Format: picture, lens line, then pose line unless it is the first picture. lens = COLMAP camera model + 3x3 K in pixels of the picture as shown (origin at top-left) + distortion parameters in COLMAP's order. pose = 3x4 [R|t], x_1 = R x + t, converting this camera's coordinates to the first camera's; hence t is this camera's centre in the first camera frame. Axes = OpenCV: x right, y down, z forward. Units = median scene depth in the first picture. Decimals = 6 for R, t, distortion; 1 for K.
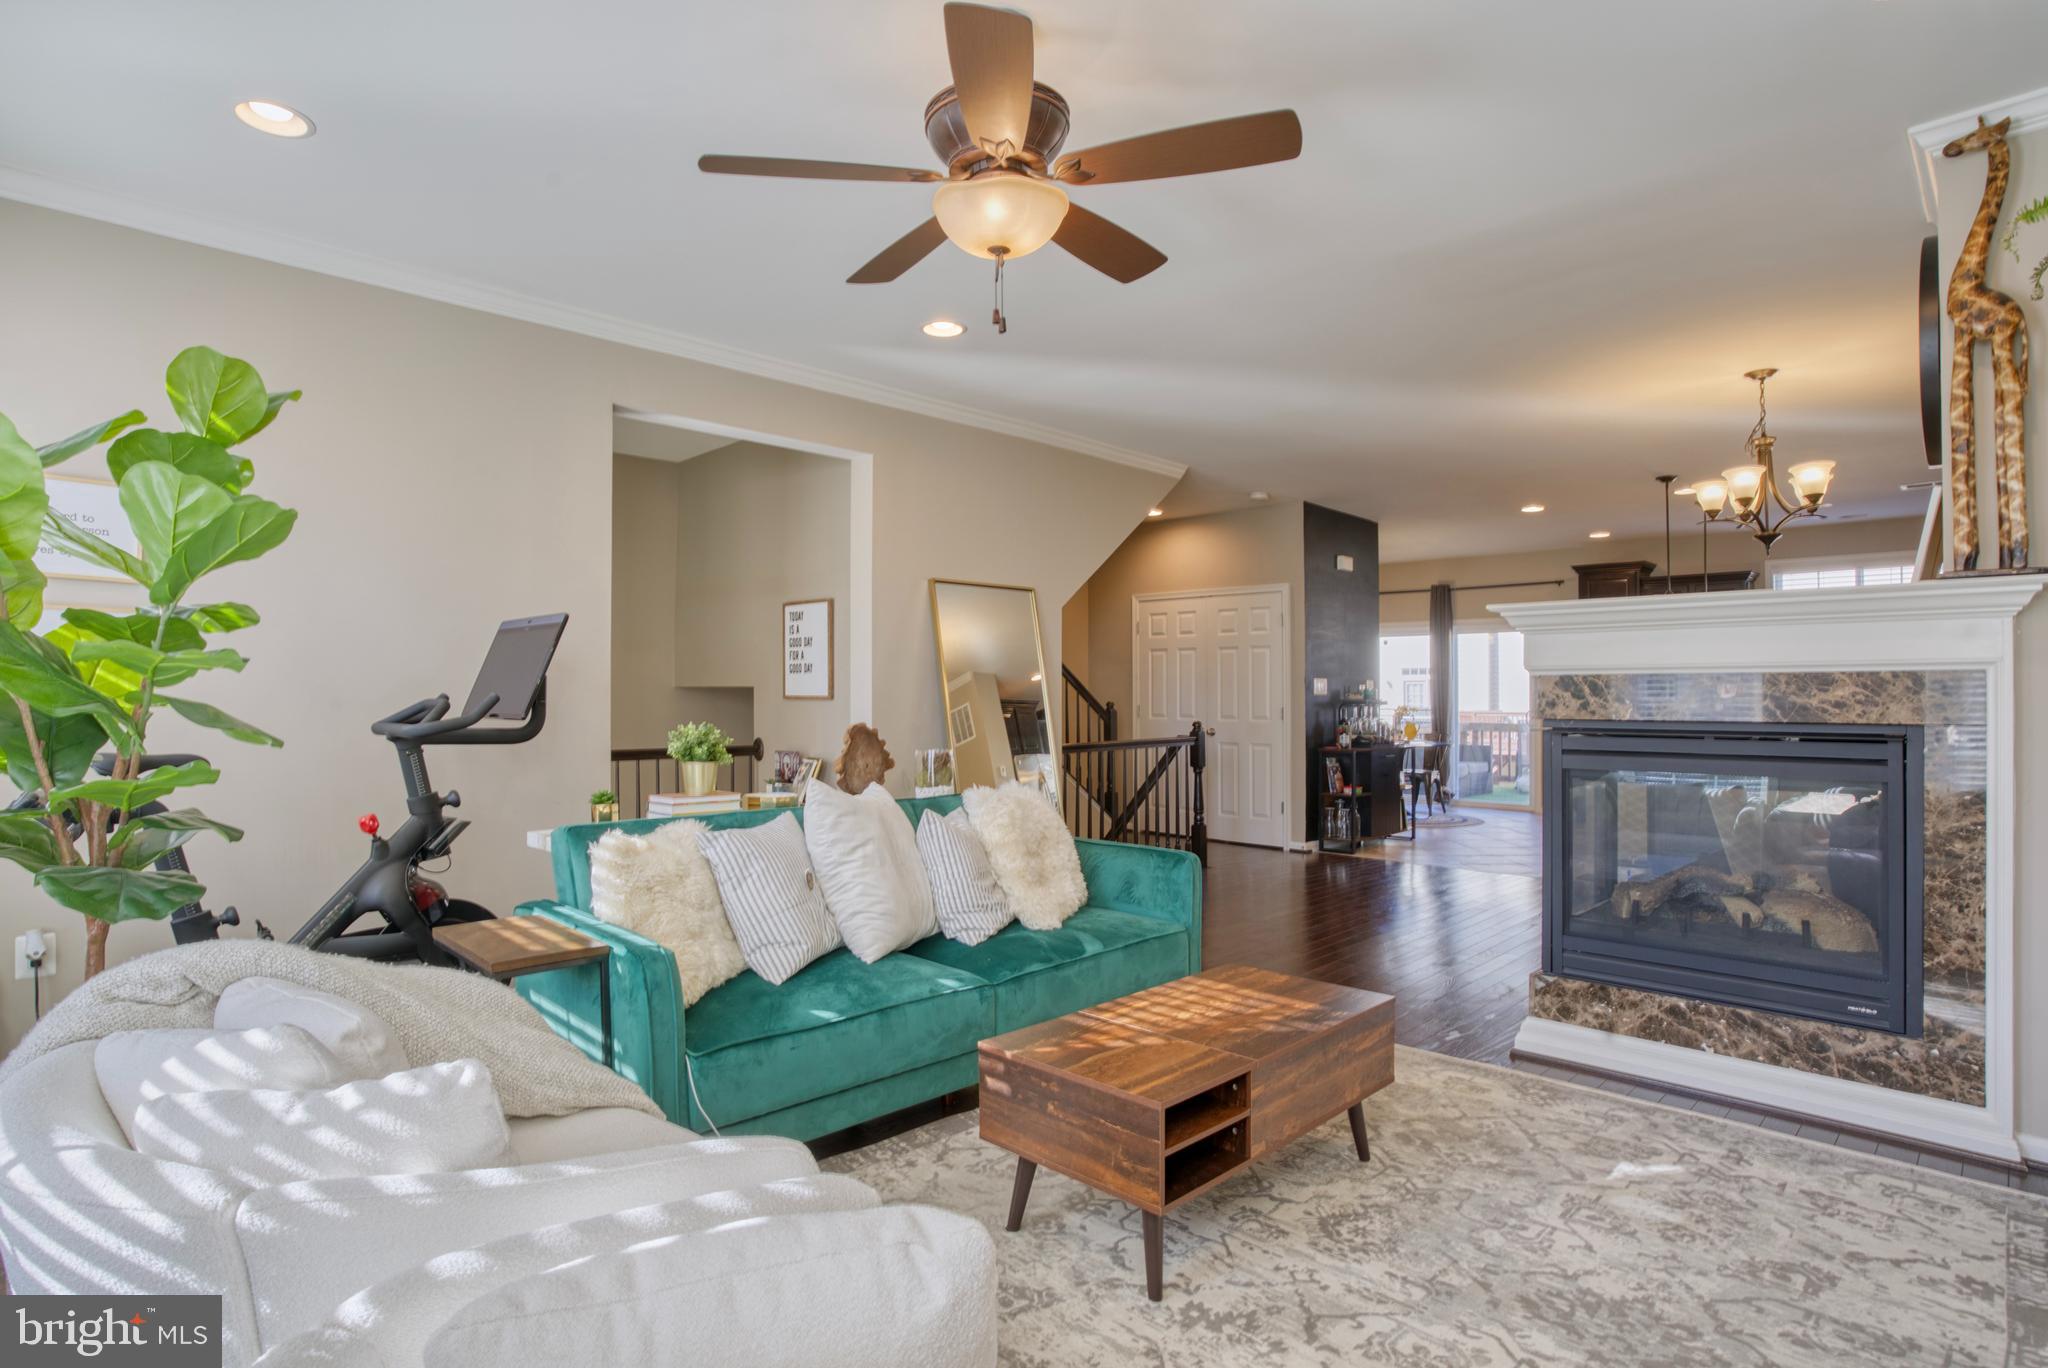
lens RADIAL K [[984.3, 0, 1018.2], [0, 984.3, 689.3], [0, 0, 1]] dist [-0.063728, 0.027718]
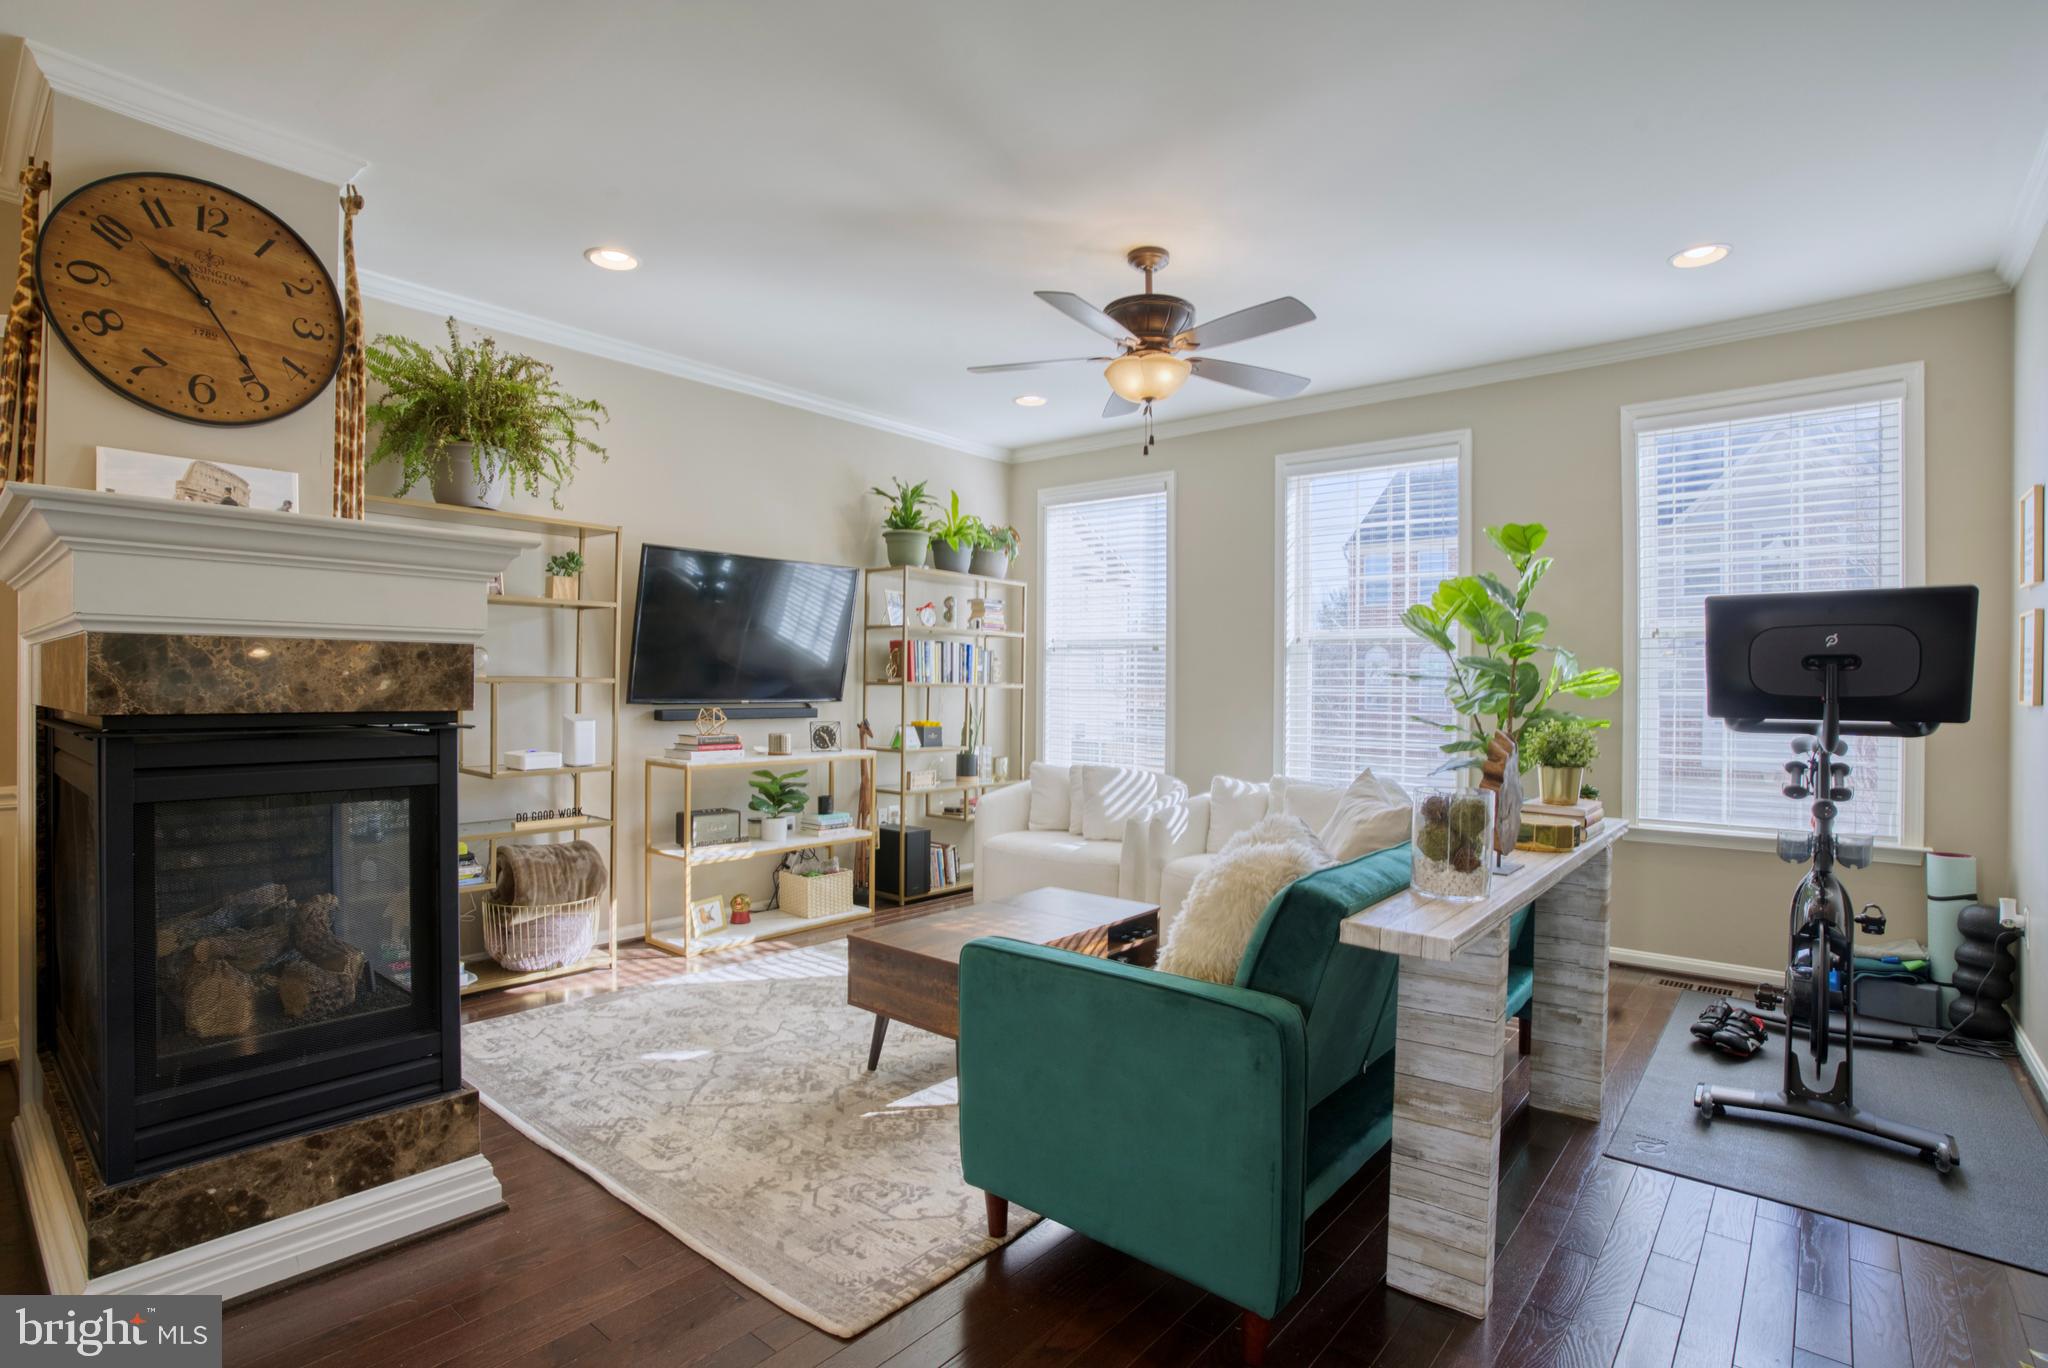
lens RADIAL K [[984.3, 0, 1018.2], [0, 984.3, 689.3], [0, 0, 1]] dist [-0.063728, 0.027718]
pose [[-0.996817, -0.008571, -0.079256, 0.297522], [-0.007647, 0.999899, -0.011957, 0.032113], [0.079351, -0.011313, -0.996783, 2.357990]]
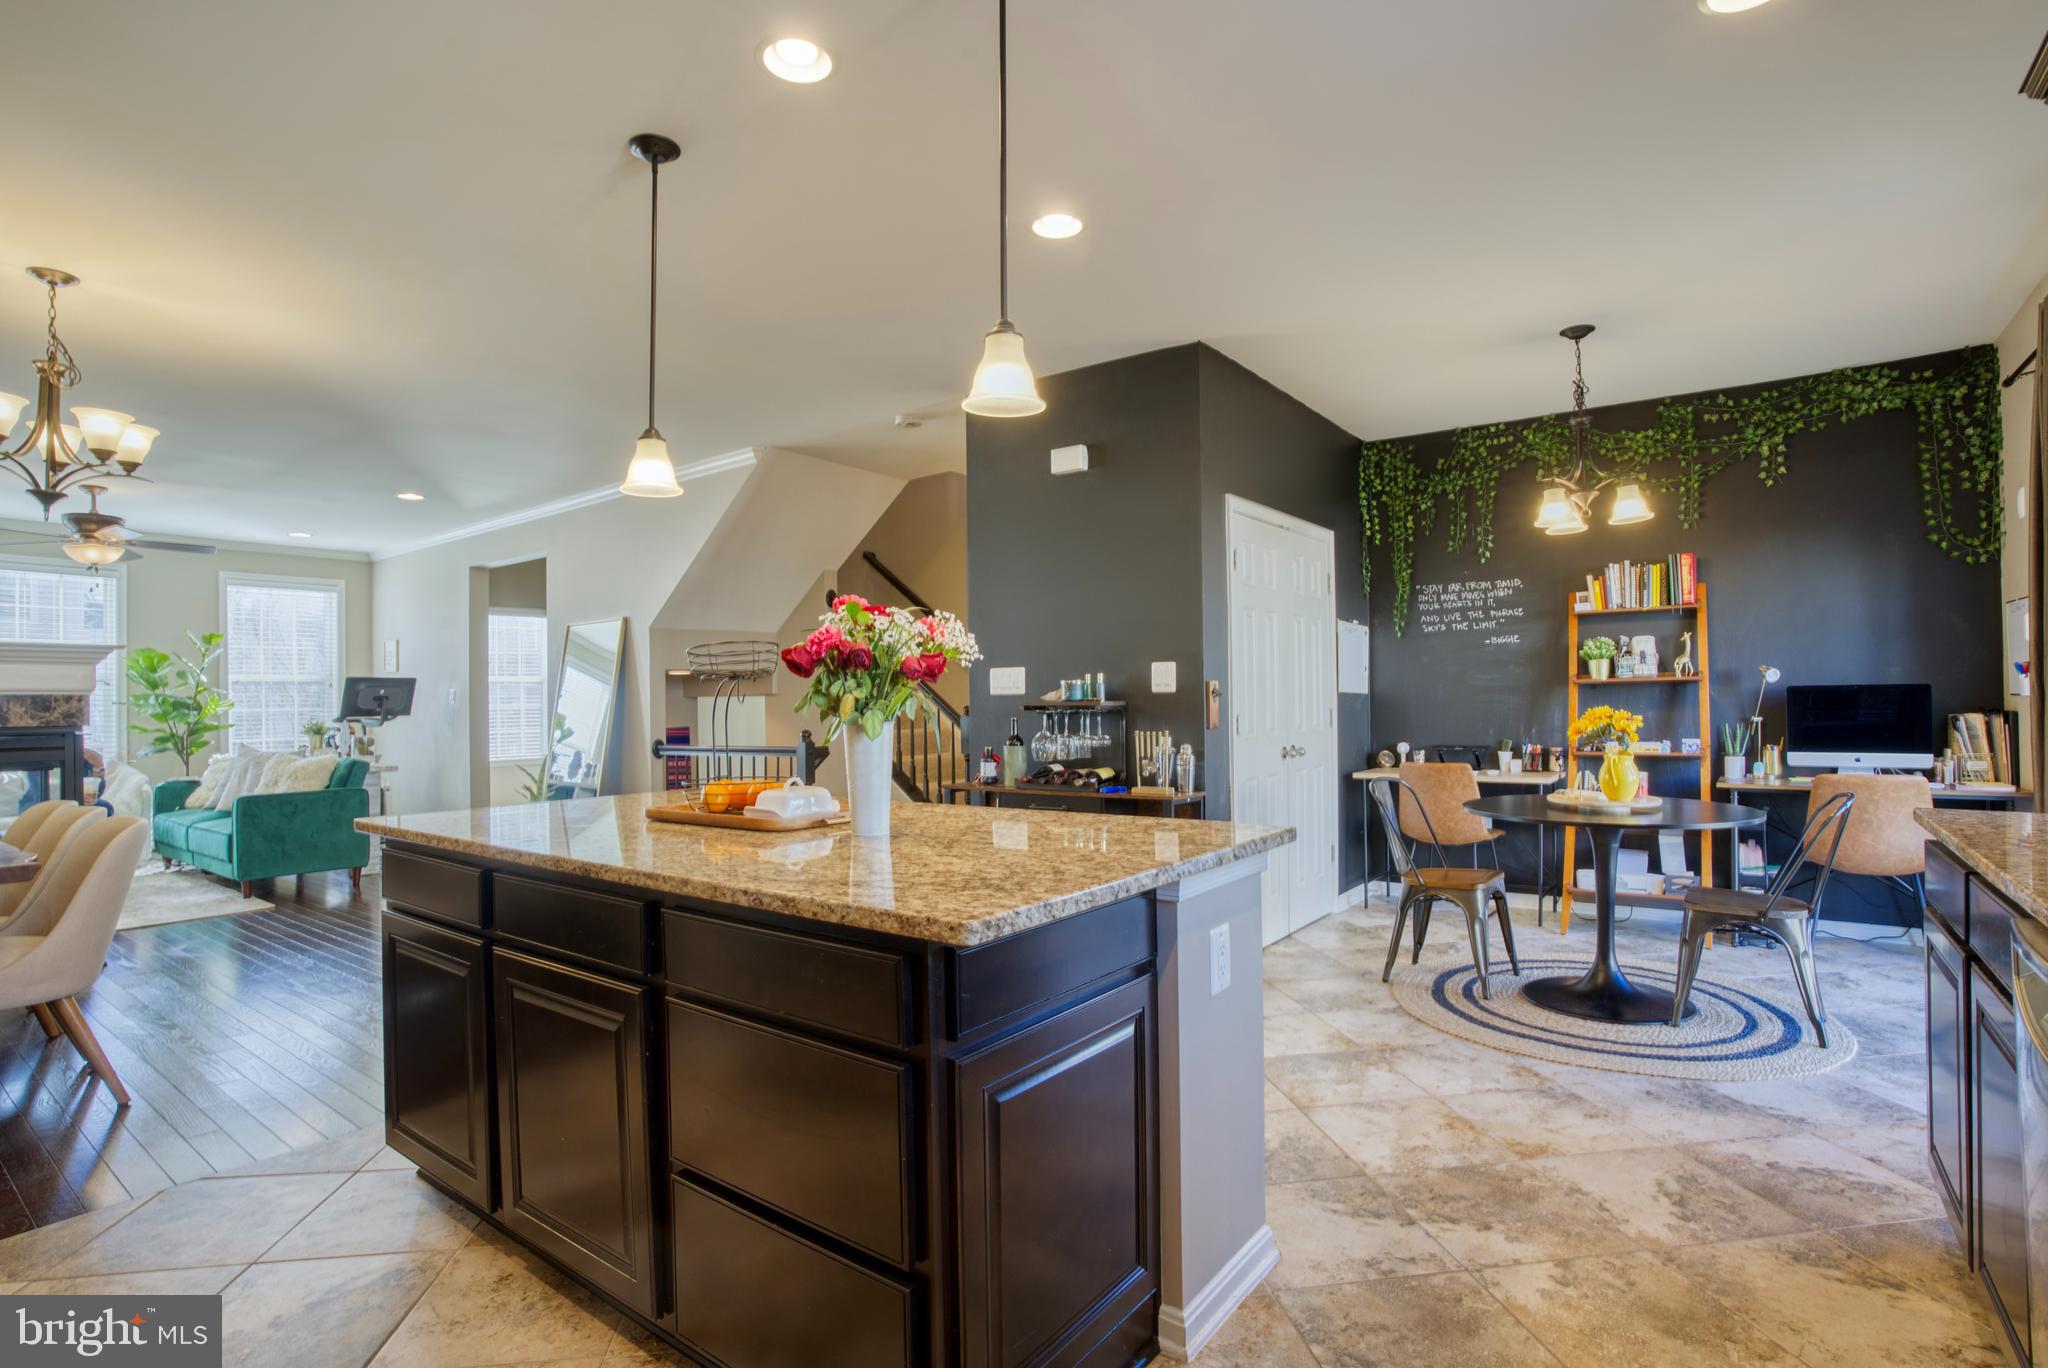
lens RADIAL K [[984.3, 0, 1018.2], [0, 984.3, 689.3], [0, 0, 1]] dist [-0.063728, 0.027718]
pose [[0.133654, -0.014786, -0.990918, 3.002794], [0.026383, 0.999587, -0.011356, 0.048435], [0.990677, -0.024626, 0.133989, 3.170778]]
